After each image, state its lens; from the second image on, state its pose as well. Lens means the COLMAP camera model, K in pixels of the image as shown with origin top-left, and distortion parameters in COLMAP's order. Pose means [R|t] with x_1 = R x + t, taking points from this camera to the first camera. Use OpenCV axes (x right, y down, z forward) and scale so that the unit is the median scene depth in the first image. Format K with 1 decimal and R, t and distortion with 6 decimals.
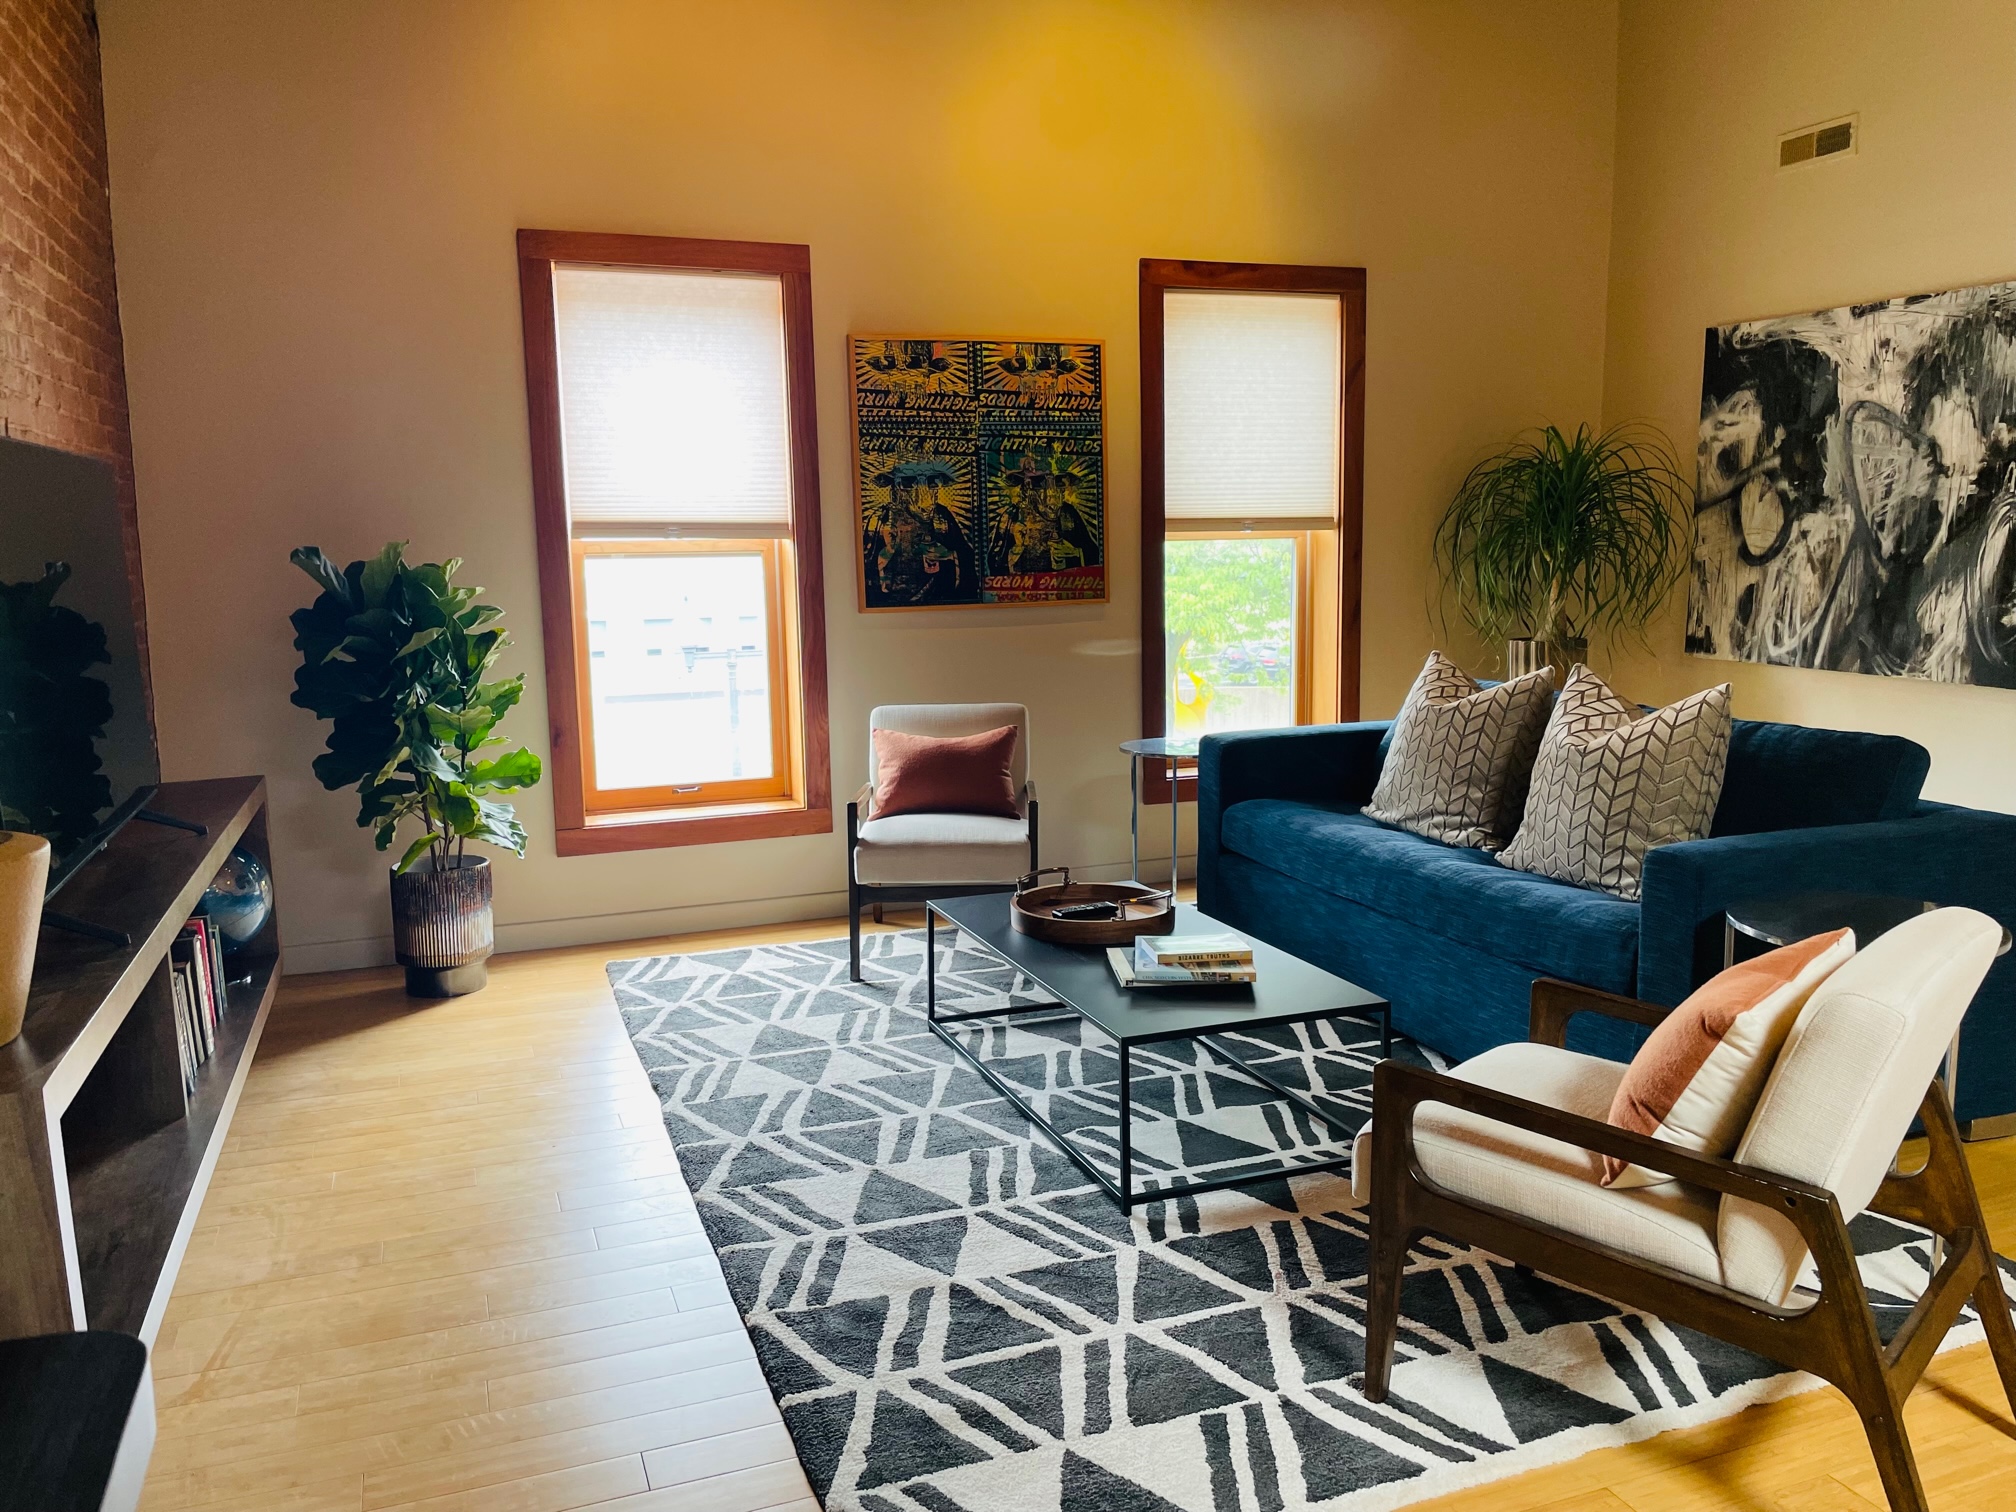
lens RADIAL K [[1513.2, 0, 1002.6], [0, 1513.2, 758.0], [0, 0, 1]] dist [0.060640, -0.079714]
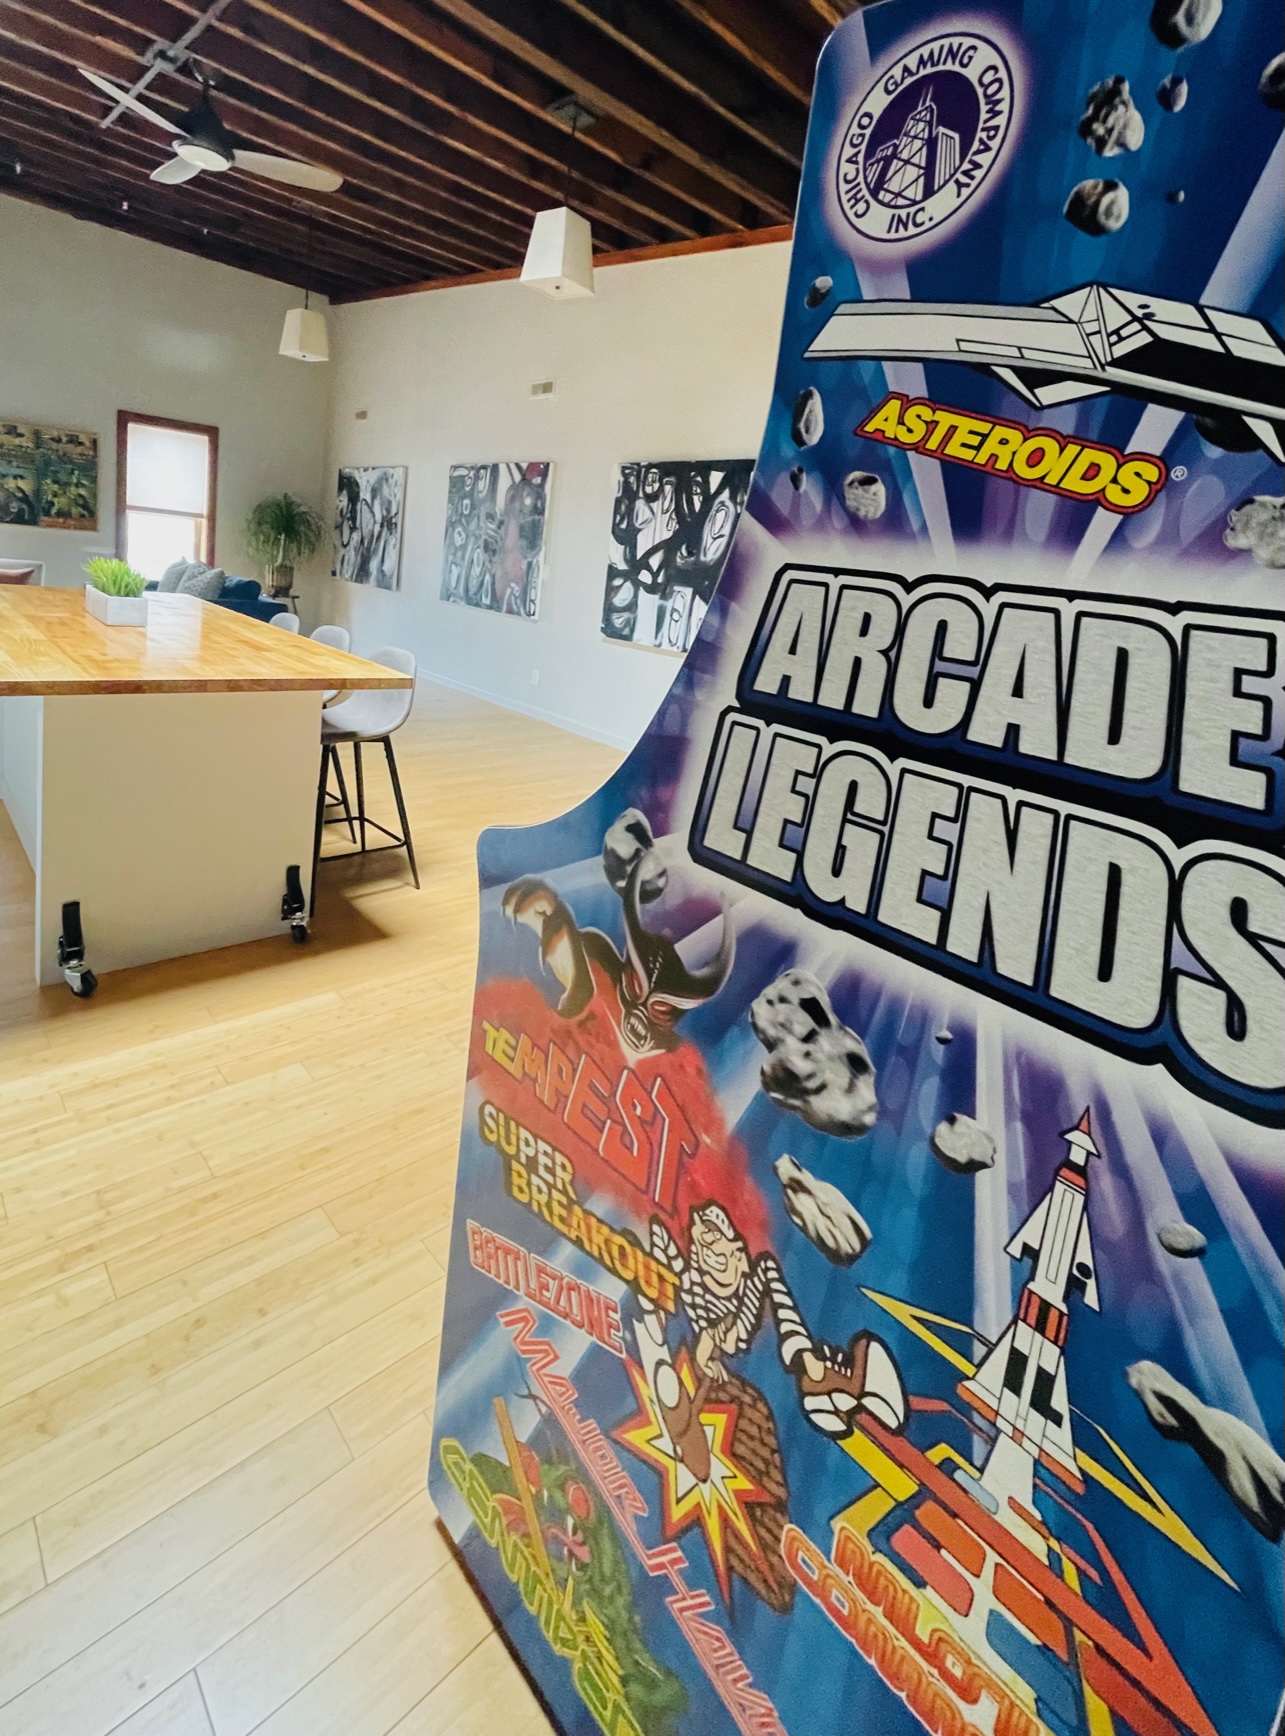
lens RADIAL K [[794.9, 0, 606.5], [0, 794.9, 676.0], [0, 0, 1]] dist [0.000871, 0.000517]
pose [[0.921557, 0.060135, 0.383557, 0.401364], [-0.064394, 0.997923, -0.001741, 0.103802], [-0.382865, -0.023095, 0.923516, -0.713014]]
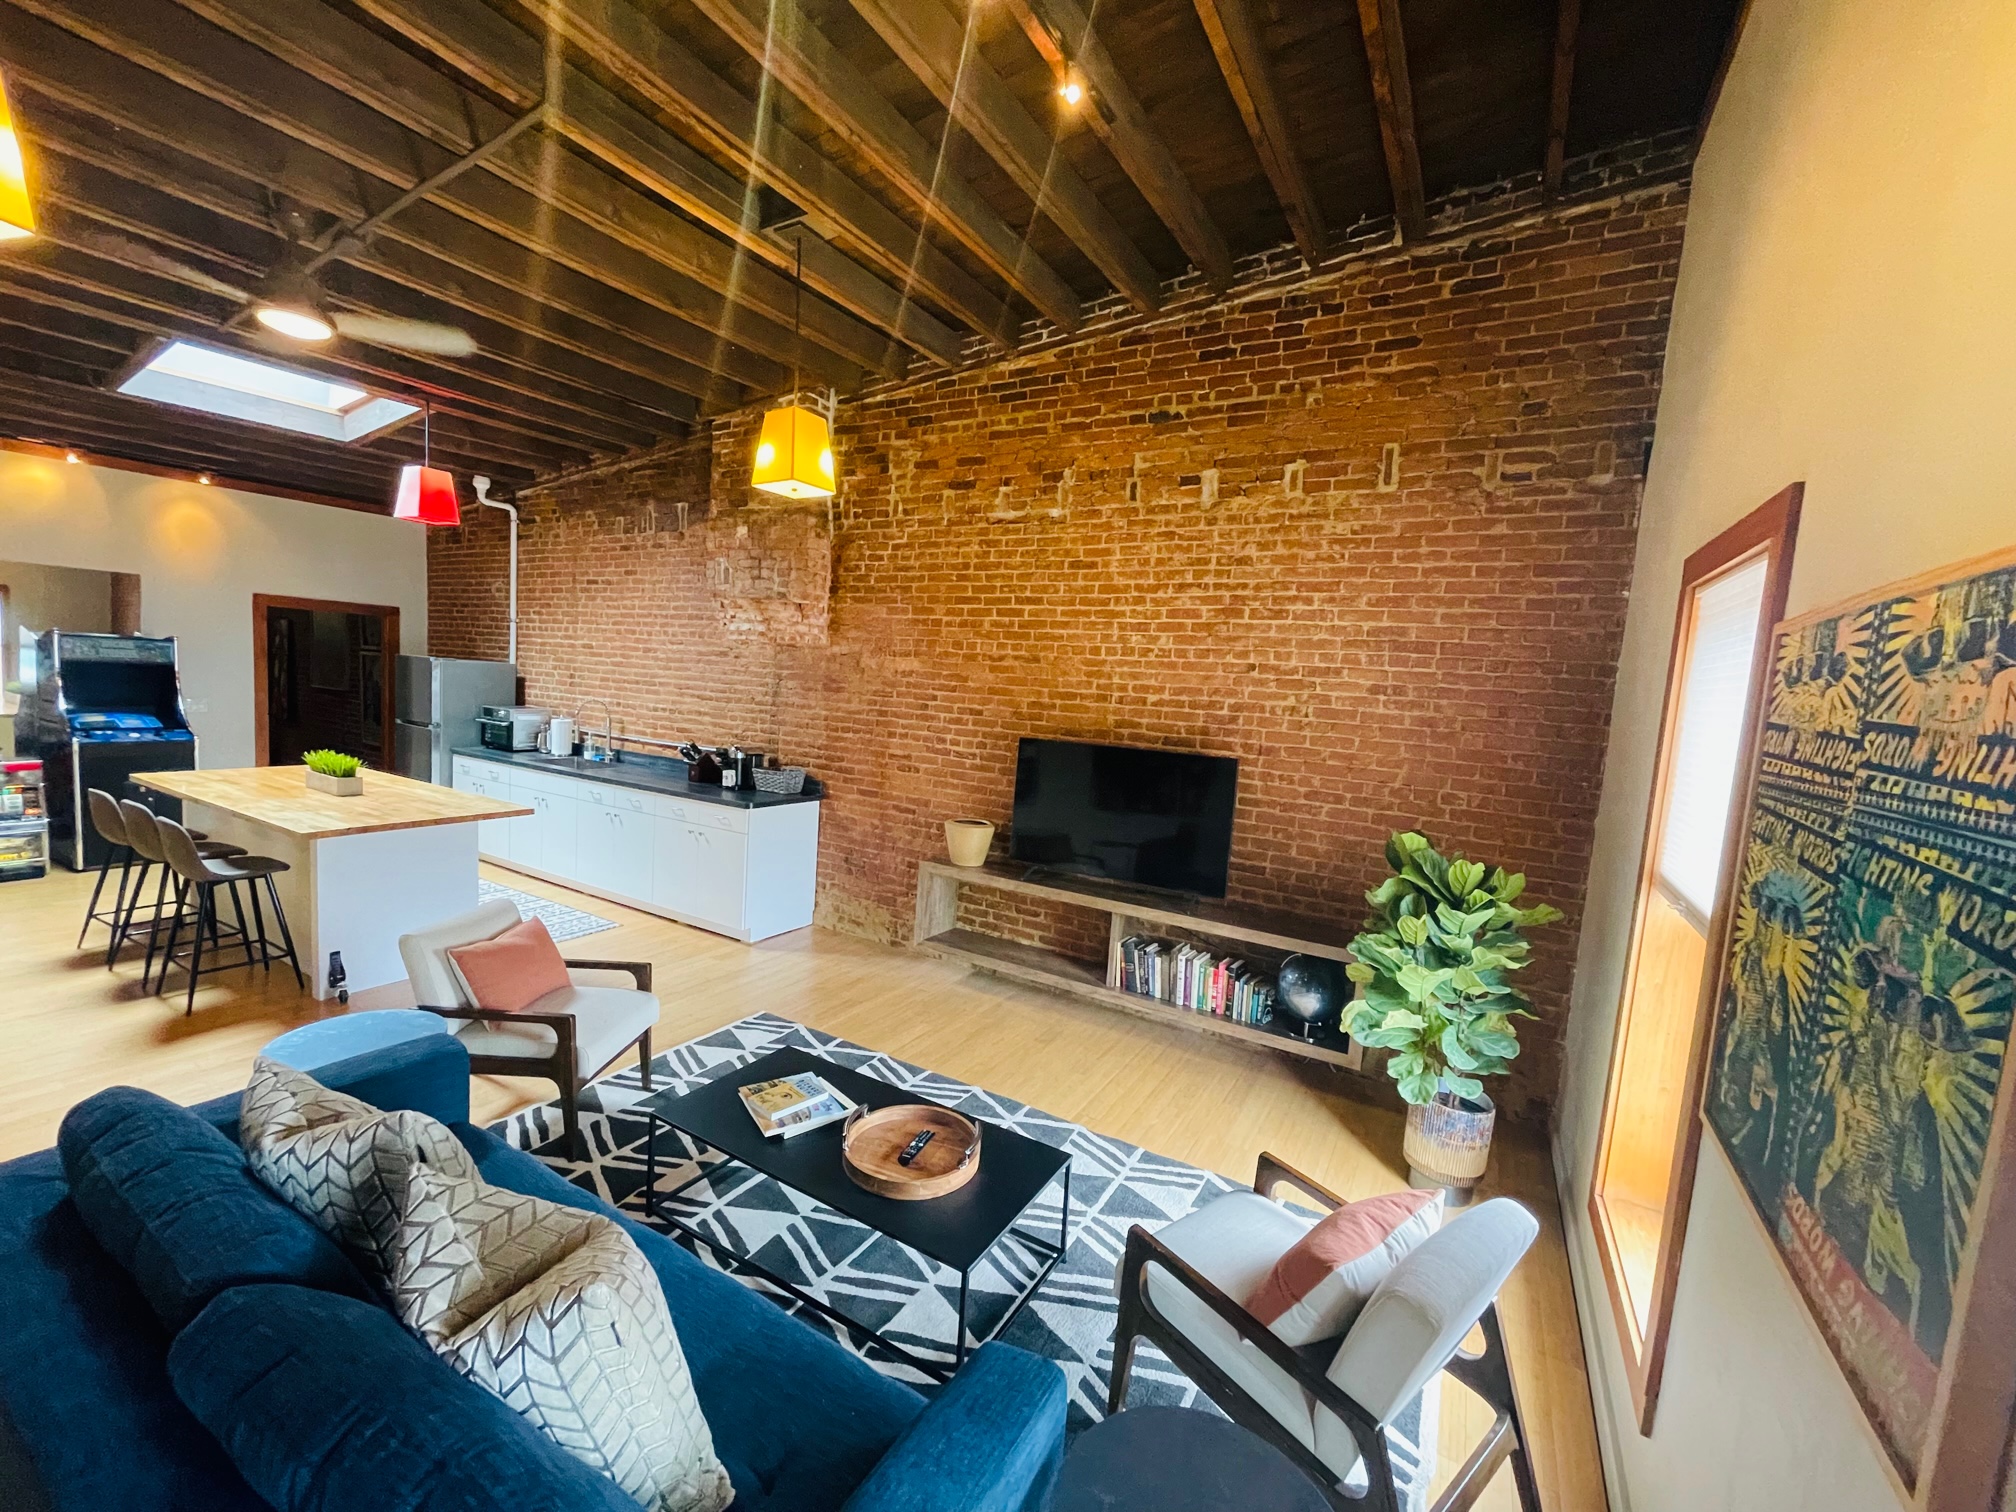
lens RADIAL K [[818.9, 0, 1010.4], [0, 818.9, 761.2], [0, 0, 1]] dist [-0.009764, 0.000352]
pose [[-0.773385, 0.028080, -0.633314, 0.287260], [-0.143973, 0.965133, 0.218609, -0.249567], [0.617371, 0.260249, -0.742377, 1.032345]]
